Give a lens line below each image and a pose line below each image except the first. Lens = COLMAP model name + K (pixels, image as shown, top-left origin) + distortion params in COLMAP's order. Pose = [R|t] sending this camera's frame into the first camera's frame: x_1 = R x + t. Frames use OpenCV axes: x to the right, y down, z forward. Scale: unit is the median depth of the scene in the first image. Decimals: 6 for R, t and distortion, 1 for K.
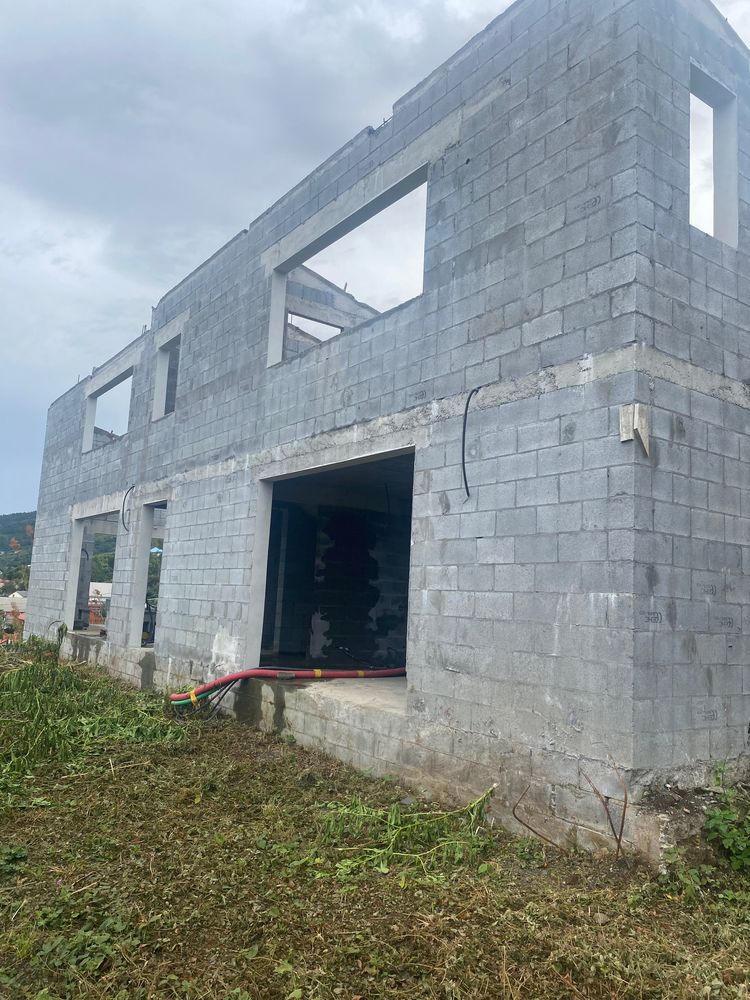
lens RADIAL K [[776.2, 0, 377.5], [0, 776.2, 497.5], [0, 0, 1]] dist [0.005433, -0.009721]
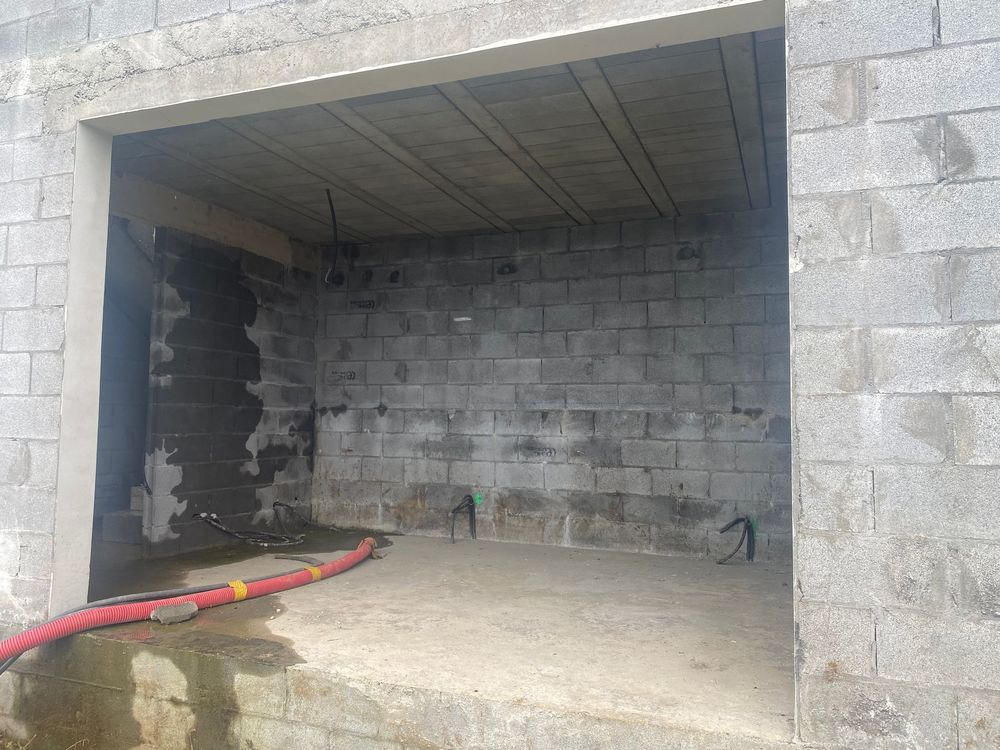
lens RADIAL K [[776.2, 0, 497.5], [0, 776.2, 382.9], [0, 0, 1]] dist [0.005433, -0.009721]
pose [[0.834459, -0.008883, 0.550998, -0.197527], [-0.046034, 0.995252, 0.085761, 0.065009], [-0.549143, -0.096929, 0.830088, 0.568807]]
